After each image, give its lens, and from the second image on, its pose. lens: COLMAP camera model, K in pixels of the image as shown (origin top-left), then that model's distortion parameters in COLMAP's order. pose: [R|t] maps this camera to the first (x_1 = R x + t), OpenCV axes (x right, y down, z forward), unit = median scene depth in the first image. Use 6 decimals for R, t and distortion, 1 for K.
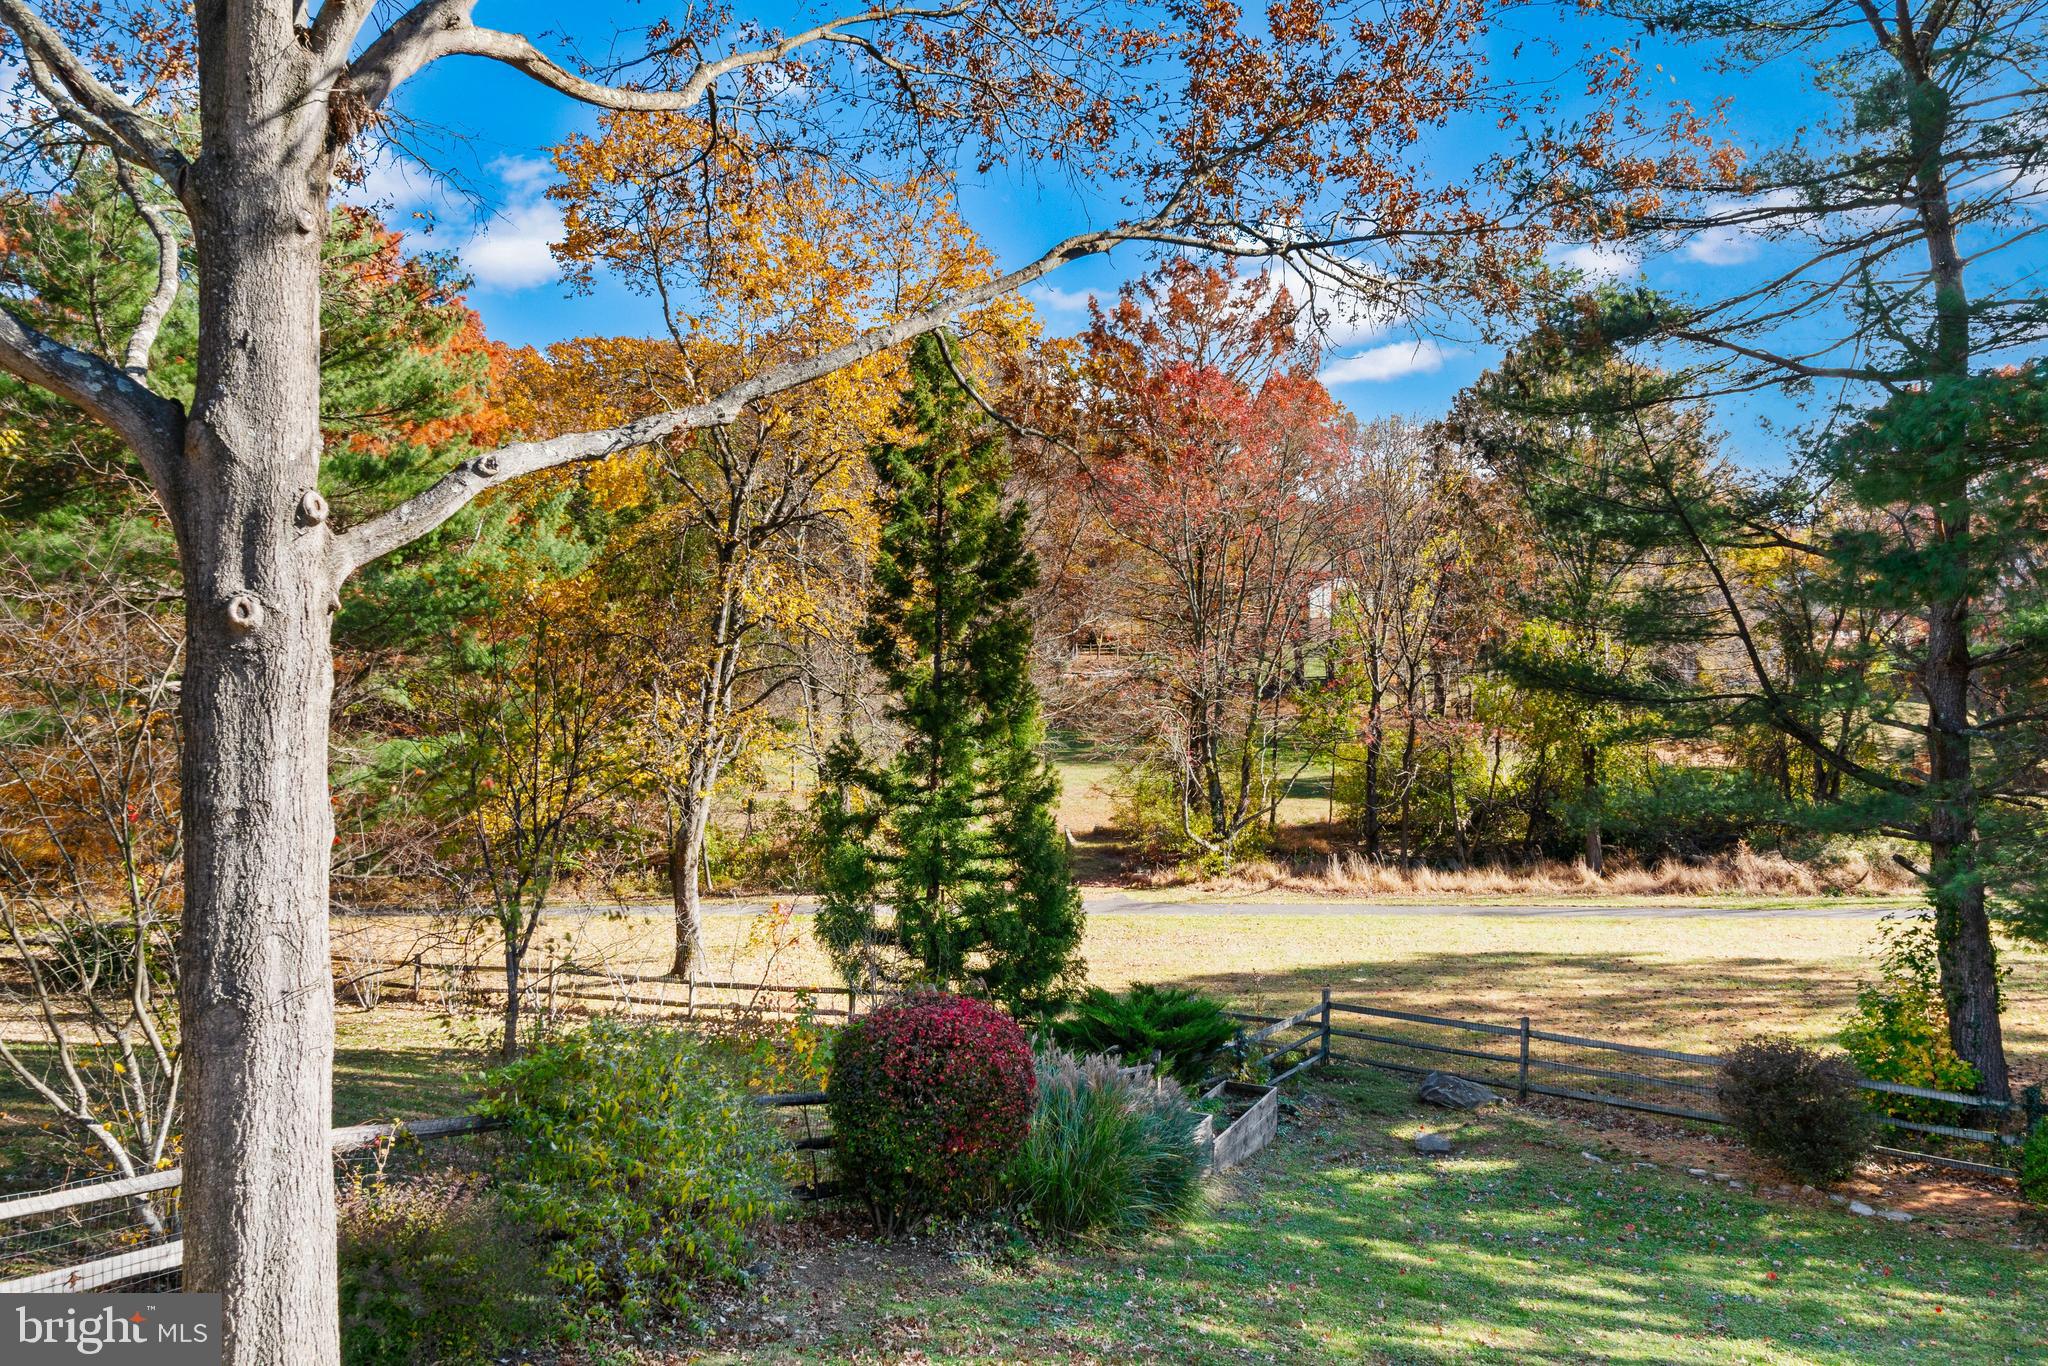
lens RADIAL K [[1522.2, 0, 1024.0], [0, 1522.2, 683.0], [0, 0, 1]] dist [-0.010381, -0.009508]
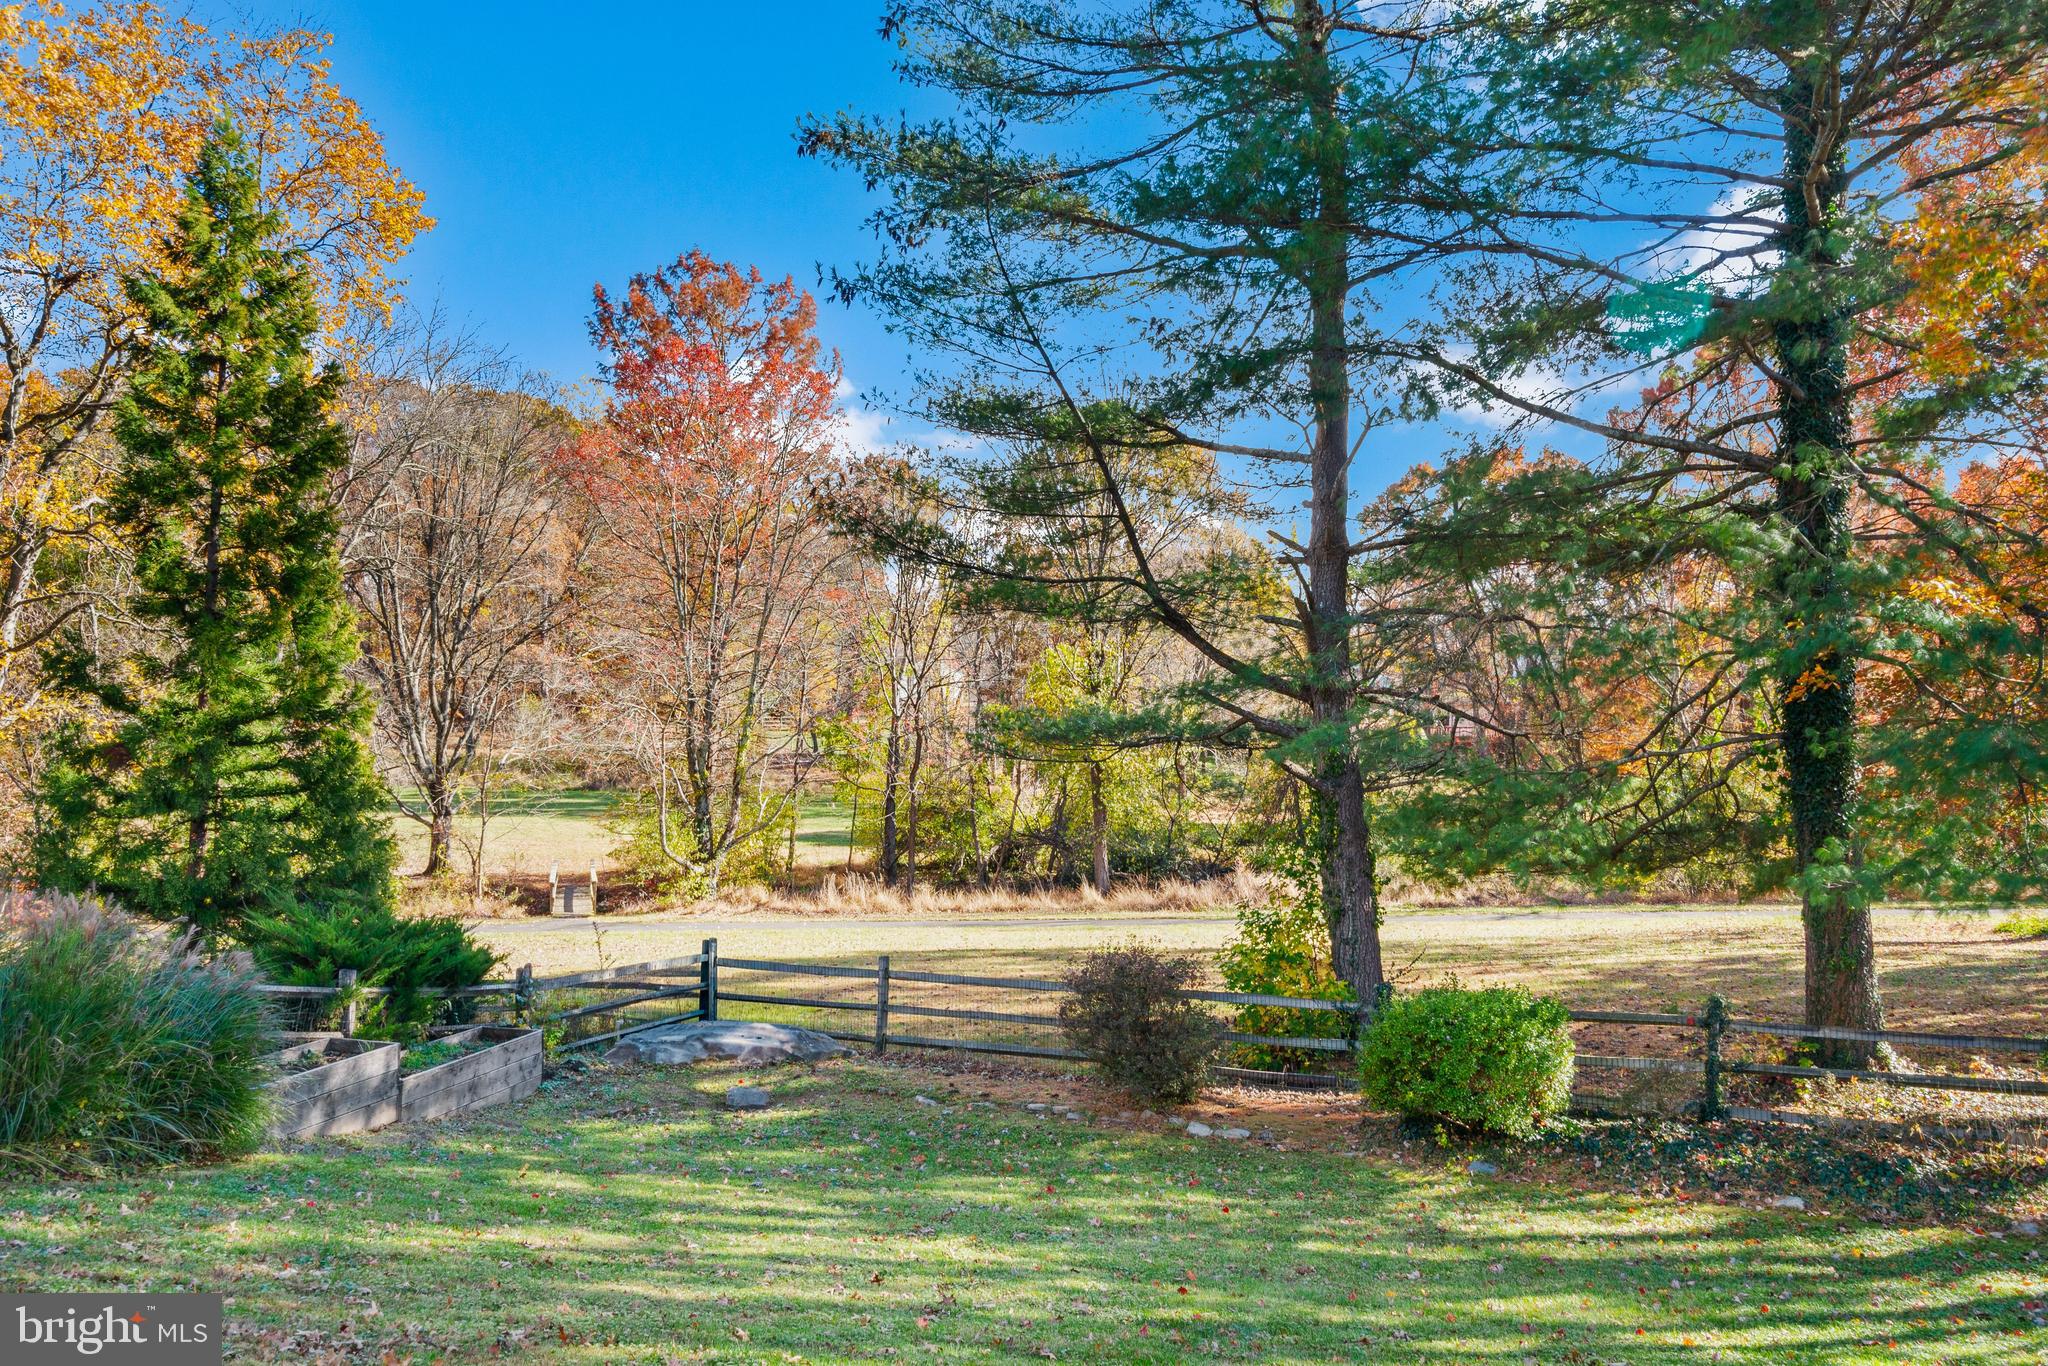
lens RADIAL K [[1522.2, 0, 1024.0], [0, 1522.2, 683.0], [0, 0, 1]] dist [-0.010381, -0.009508]
pose [[0.968649, 0.025386, 0.247133, 0.161756], [-0.009331, 0.997781, -0.065924, 0.103910], [-0.248258, 0.061551, 0.966736, 0.121934]]
